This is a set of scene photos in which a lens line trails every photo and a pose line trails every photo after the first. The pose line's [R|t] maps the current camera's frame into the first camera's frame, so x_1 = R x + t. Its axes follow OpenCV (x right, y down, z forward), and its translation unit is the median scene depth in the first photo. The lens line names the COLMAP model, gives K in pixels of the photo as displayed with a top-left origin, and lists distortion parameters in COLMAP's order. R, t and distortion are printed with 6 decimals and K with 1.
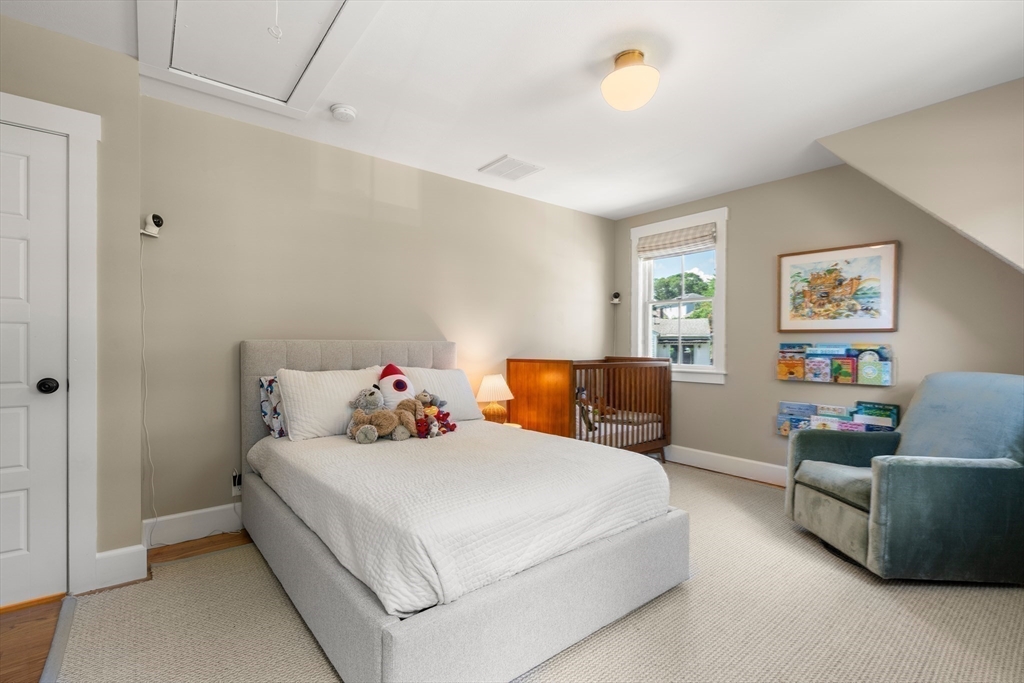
lens RADIAL K [[466.5, 0, 516.3], [0, 466.5, 345.3], [0, 0, 1]] dist [-0.001720, 0.000200]
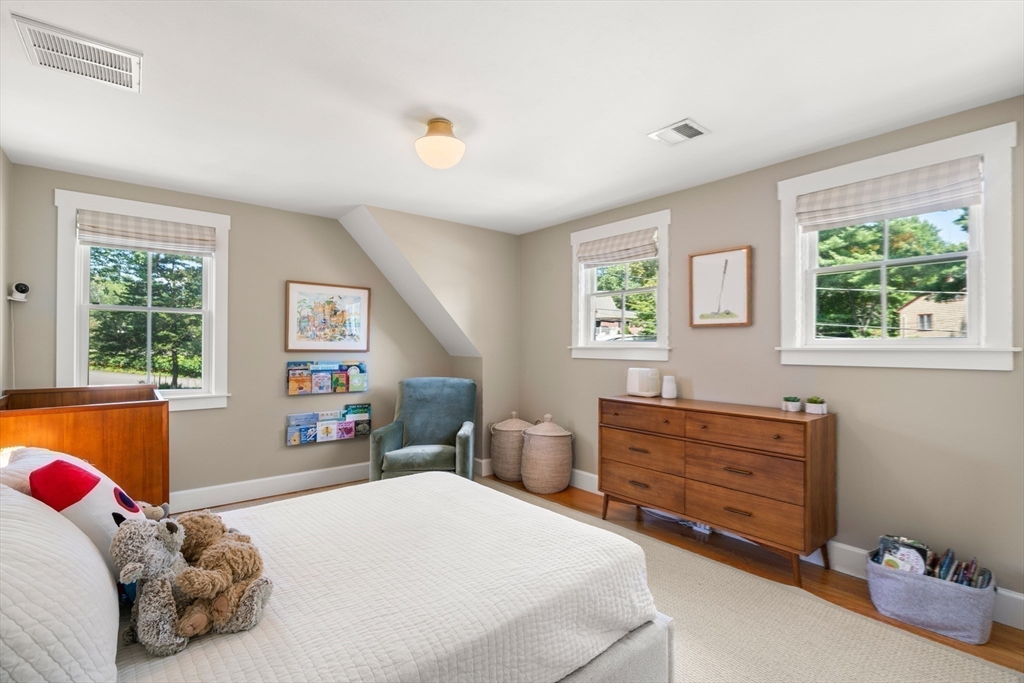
lens RADIAL K [[466.5, 0, 516.3], [0, 466.5, 345.3], [0, 0, 1]] dist [-0.001720, 0.000200]
pose [[0.000781, 0.000852, 0.999999, -0.558303], [0.002505, 0.999996, -0.000853, -0.043369], [-0.999997, 0.002506, 0.000778, 0.504509]]
